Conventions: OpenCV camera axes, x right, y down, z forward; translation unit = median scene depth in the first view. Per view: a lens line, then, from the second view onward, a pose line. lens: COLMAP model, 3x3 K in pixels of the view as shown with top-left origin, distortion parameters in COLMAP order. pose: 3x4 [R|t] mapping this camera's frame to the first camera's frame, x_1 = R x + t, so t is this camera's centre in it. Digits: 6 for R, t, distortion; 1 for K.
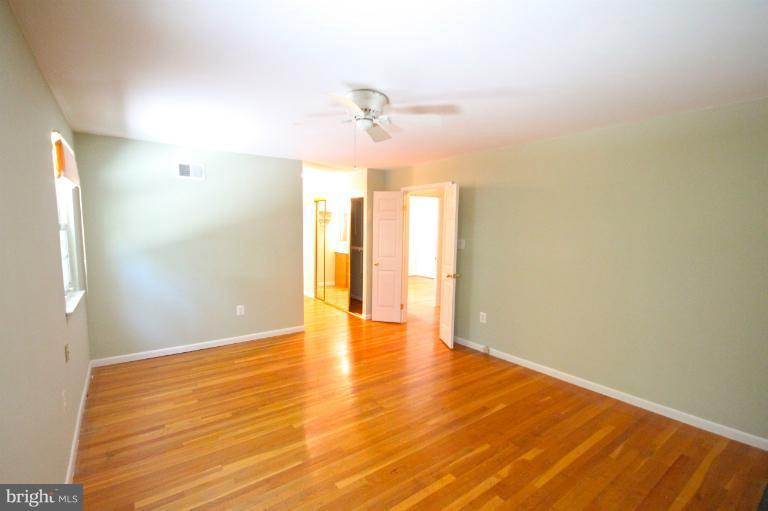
lens RADIAL K [[353.8, 0, 383.5], [0, 353.8, 259.6], [0, 0, 1]] dist [0.000354, 0.000360]
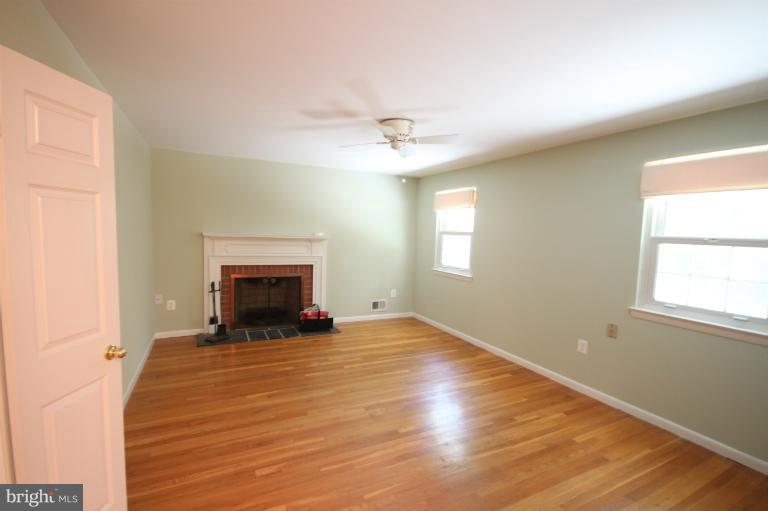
lens RADIAL K [[353.8, 0, 385.0], [0, 353.8, 255.3], [0, 0, 1]] dist [0.000354, 0.000360]
pose [[-0.984104, -0.055605, 0.168664, -0.220995], [-0.026162, 0.984749, 0.172003, -0.200884], [-0.175656, 0.164856, -0.970550, 2.095201]]
